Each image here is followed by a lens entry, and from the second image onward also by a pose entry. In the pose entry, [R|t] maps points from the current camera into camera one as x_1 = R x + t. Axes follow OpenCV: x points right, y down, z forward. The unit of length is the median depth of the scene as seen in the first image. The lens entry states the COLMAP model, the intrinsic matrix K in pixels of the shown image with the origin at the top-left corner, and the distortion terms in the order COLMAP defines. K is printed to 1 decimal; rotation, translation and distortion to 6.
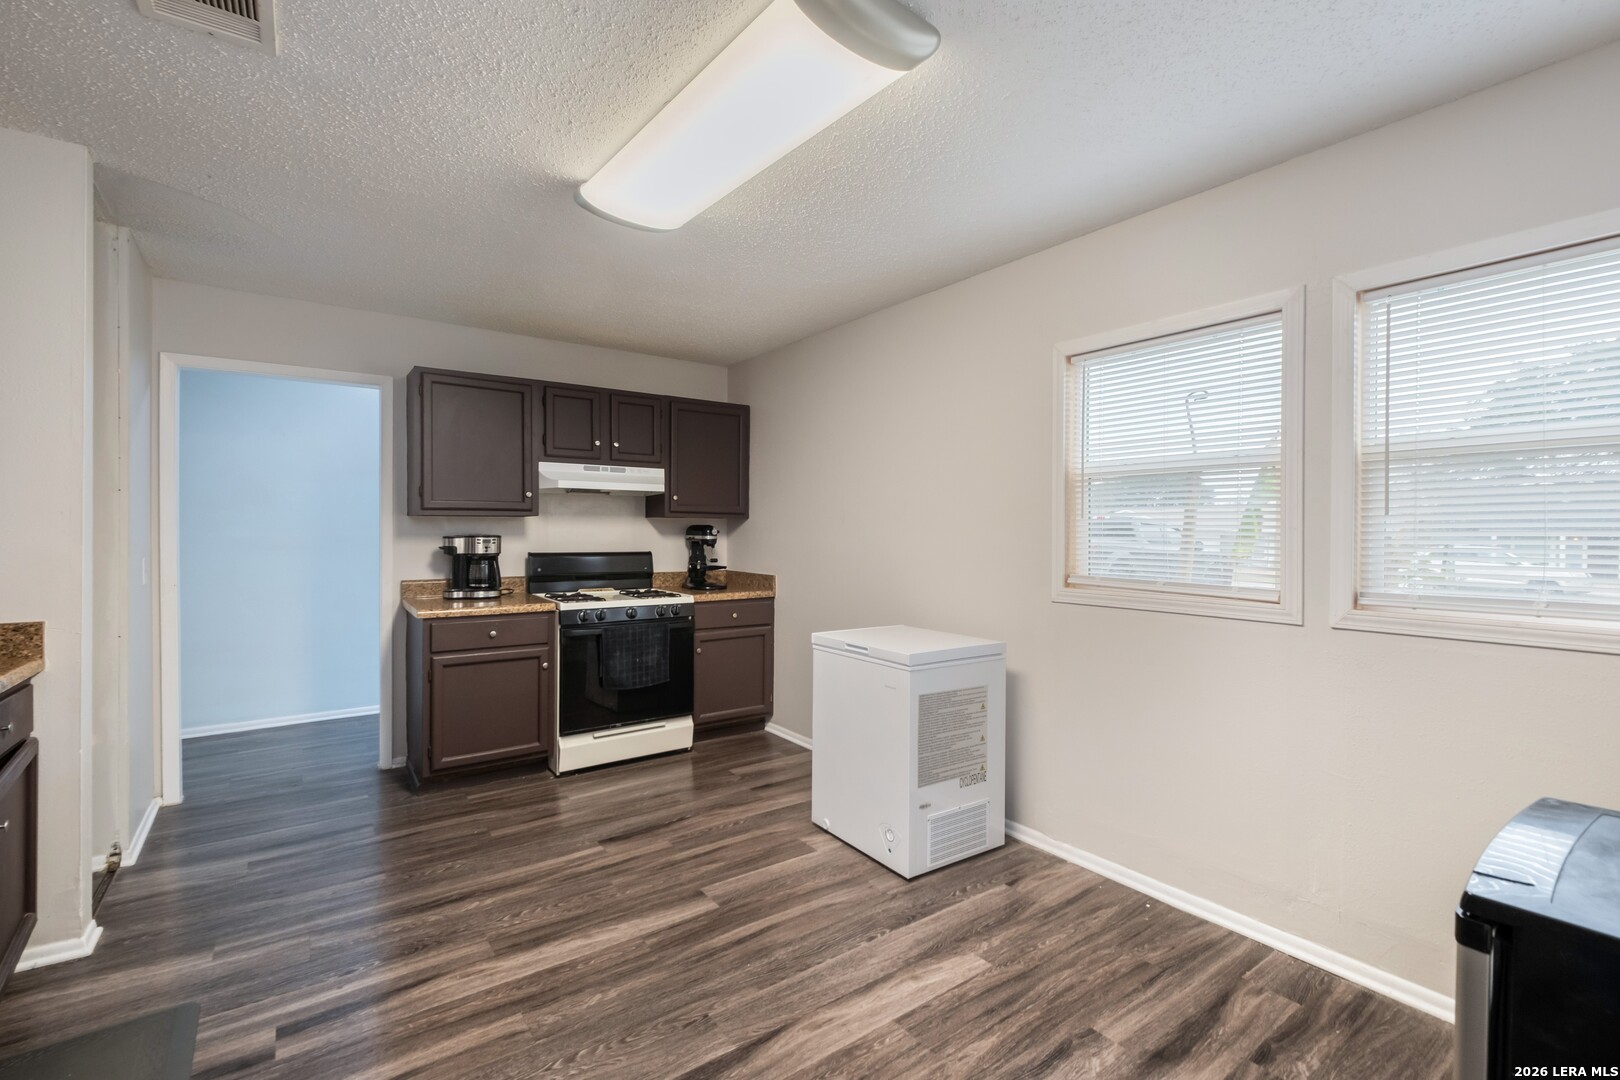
lens RADIAL K [[705.7, 0, 818.1], [0, 705.7, 535.2], [0, 0, 1]] dist [0.003244, -0.004851]
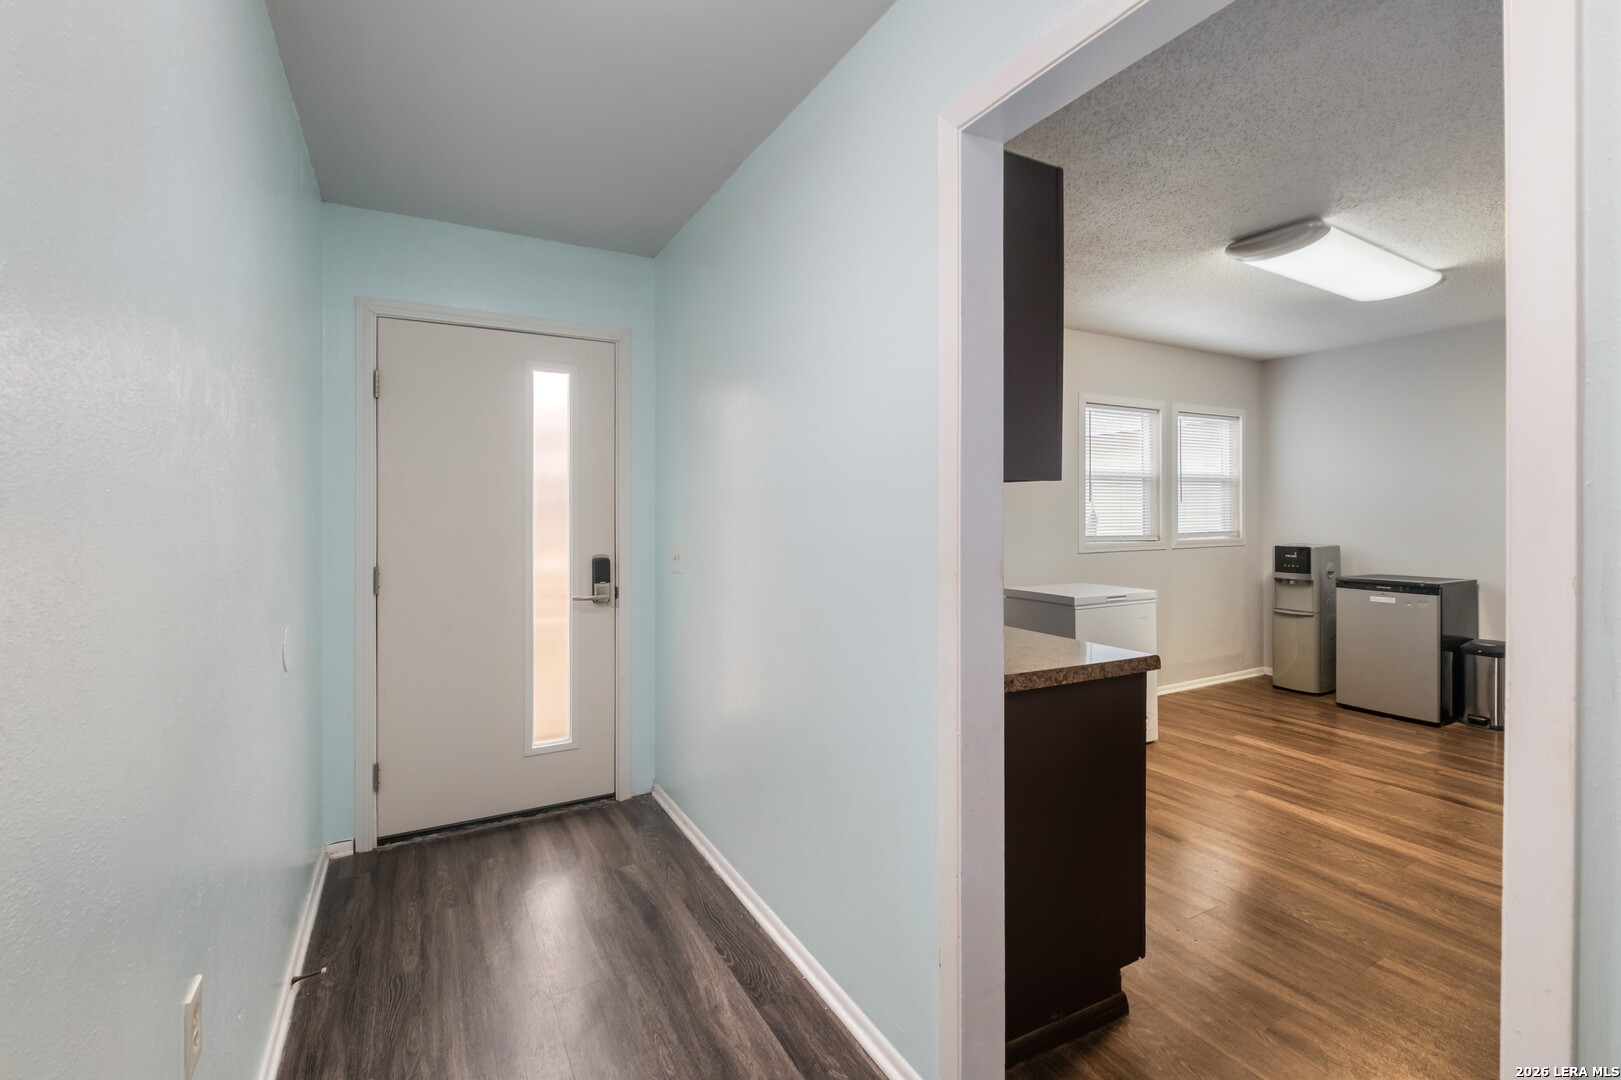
lens RADIAL K [[706.1, 0, 809.9], [0, 706.1, 509.0], [0, 0, 1]] dist [0.003244, -0.004851]
pose [[0.141850, -0.002925, 0.989884, -1.630158], [0.010172, 0.999947, 0.001497, -0.017032], [-0.989836, 0.009857, 0.141873, 1.679859]]
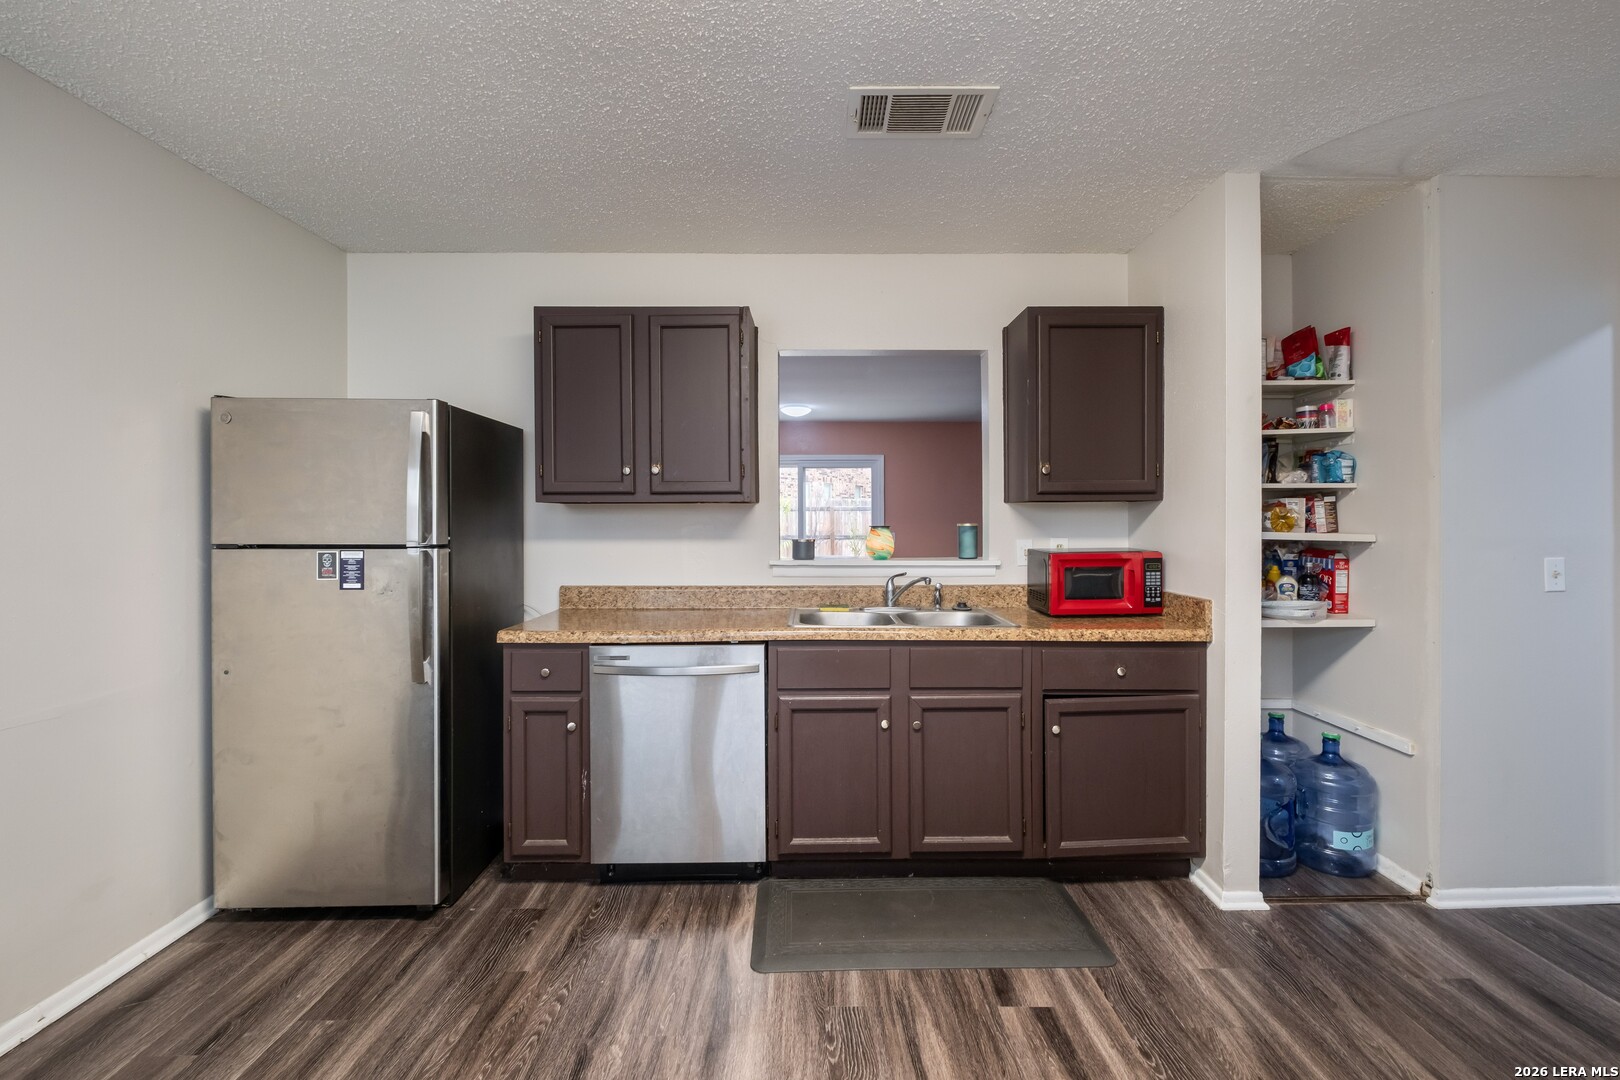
lens RADIAL K [[705.7, 0, 819.2], [0, 705.7, 523.7], [0, 0, 1]] dist [0.003244, -0.004851]
pose [[-0.588136, -0.000619, -0.808762, 0.203669], [-0.004931, 0.999984, 0.002821, -0.005372], [0.808747, 0.005647, -0.588129, 1.023600]]
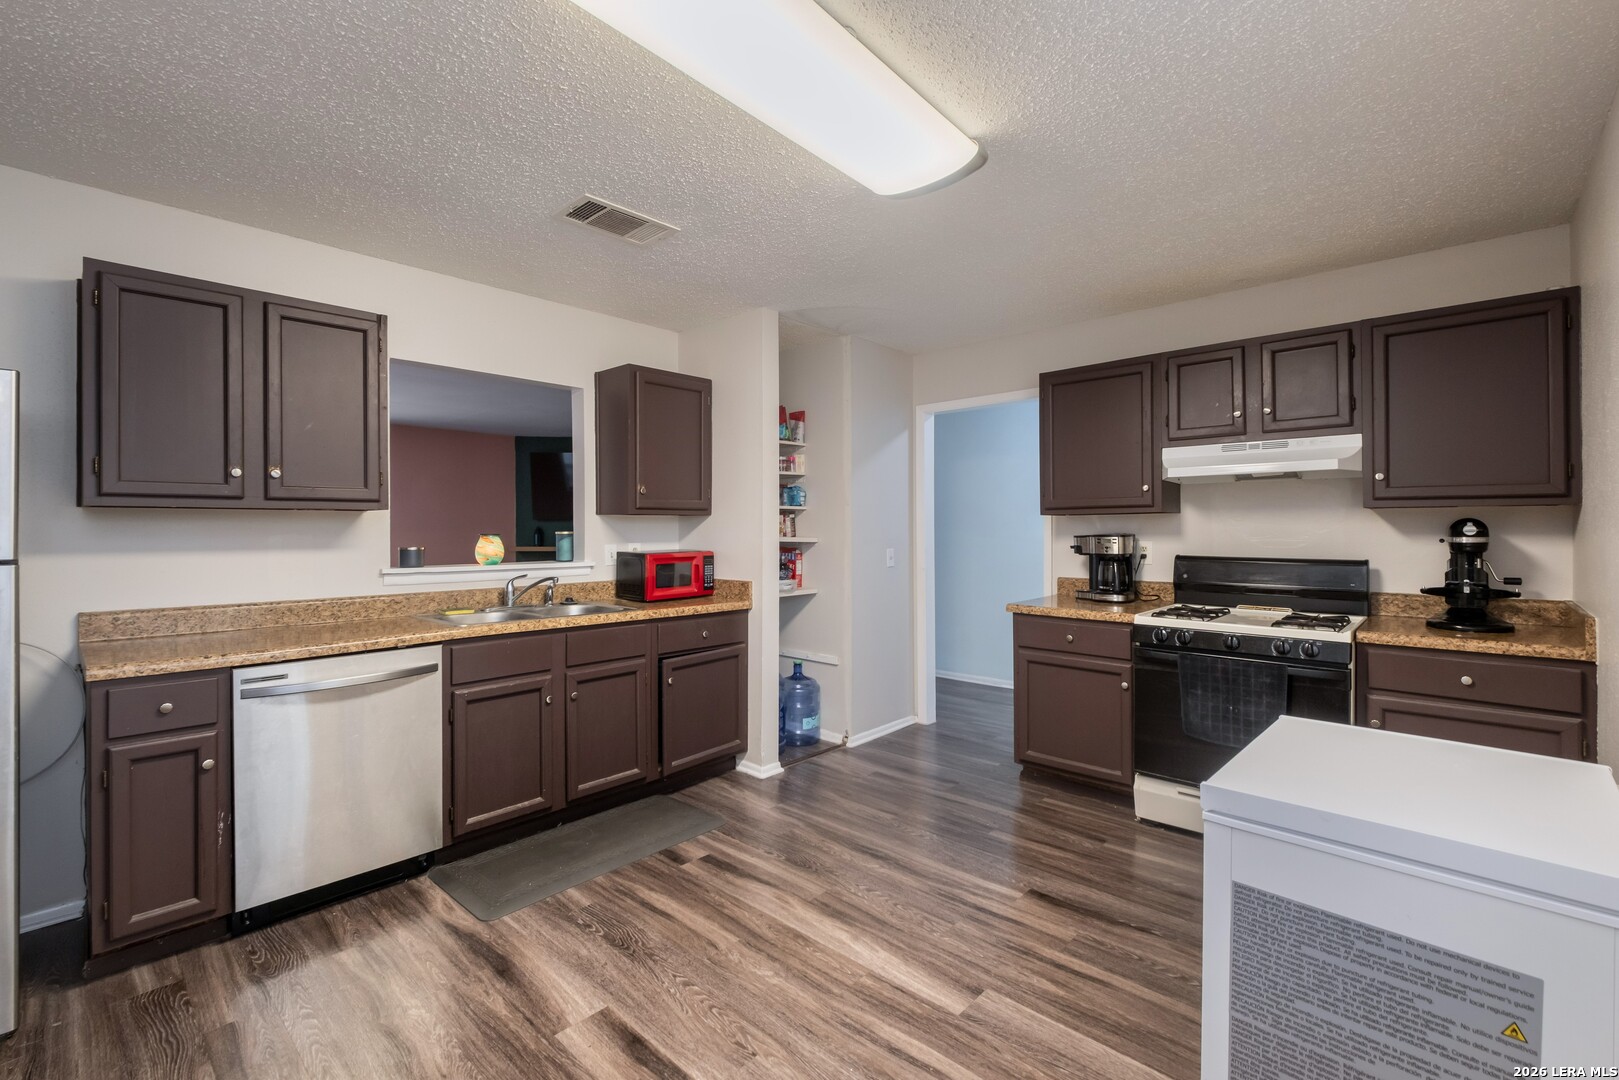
lens RADIAL K [[705.2, 0, 811.0], [0, 705.2, 531.9], [0, 0, 1]] dist [0.003244, -0.004851]
pose [[0.187521, -0.001622, -0.982259, 0.607367], [-0.002614, 0.999994, -0.002150, -0.000935], [0.982257, 0.002970, 0.187516, 0.715111]]
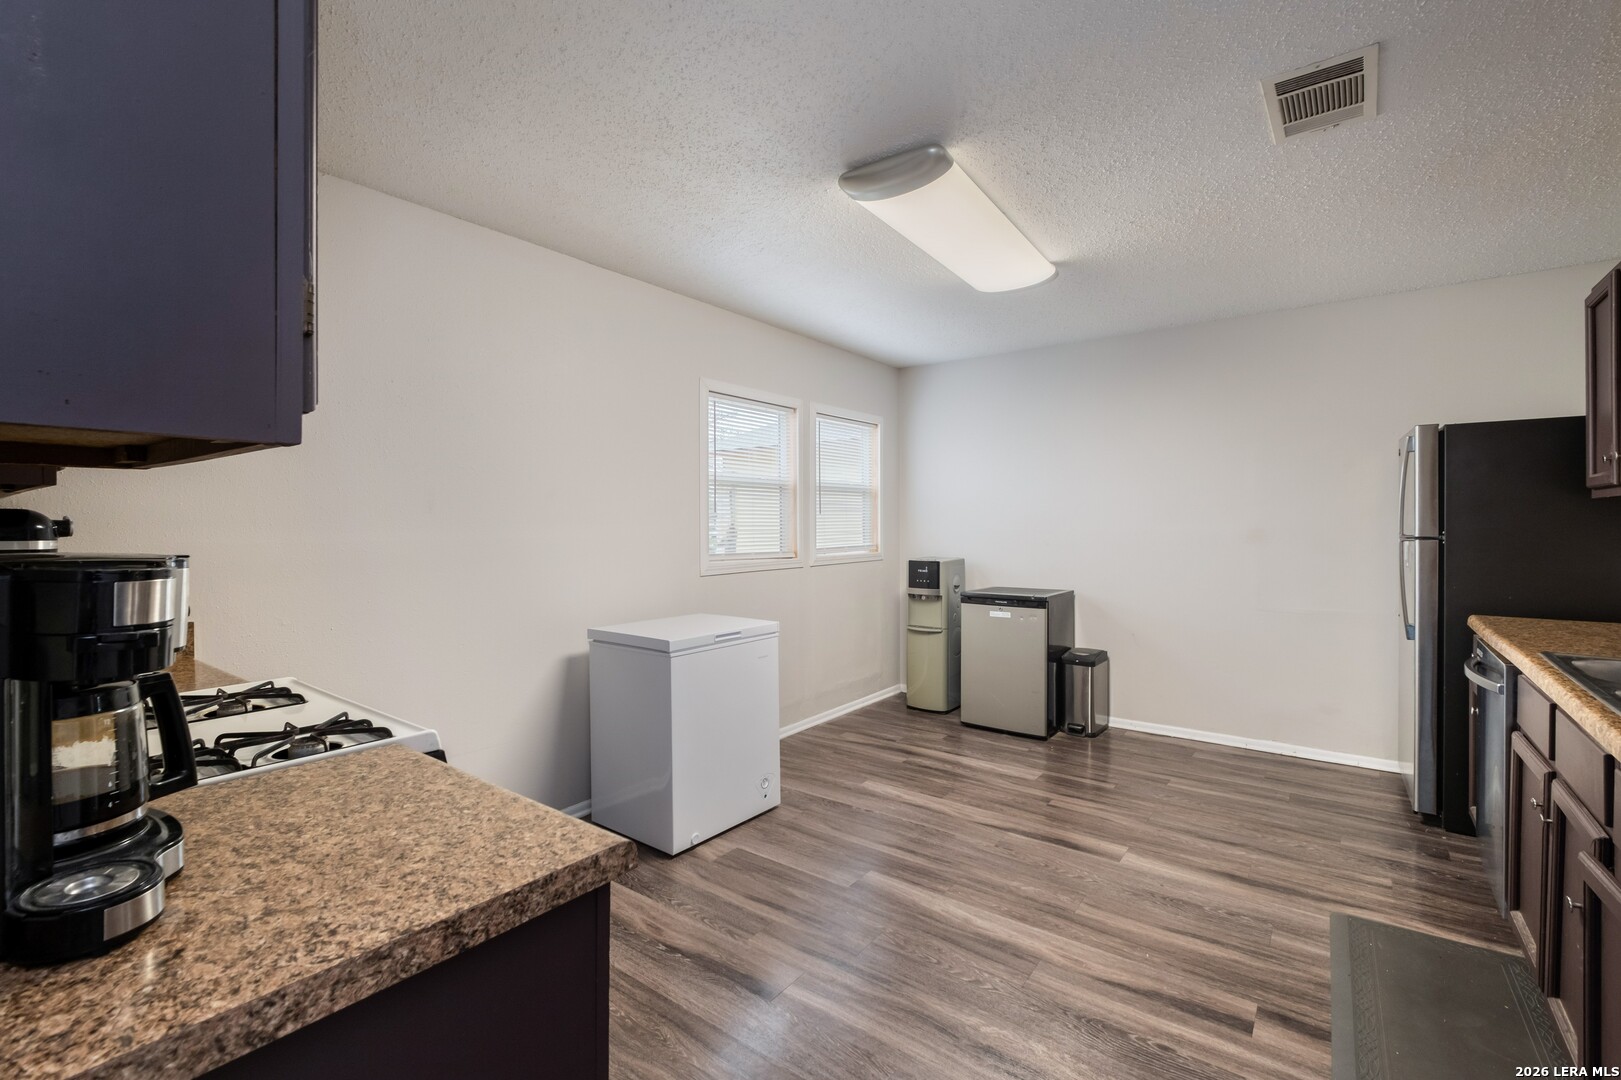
lens RADIAL K [[706.1, 0, 806.7], [0, 706.1, 528.1], [0, 0, 1]] dist [0.003244, -0.004851]
pose [[-0.275325, -0.012033, 0.961276, -1.176887], [0.008333, 0.999854, 0.014903, -0.013942], [-0.961315, 0.012114, -0.275184, 1.424989]]
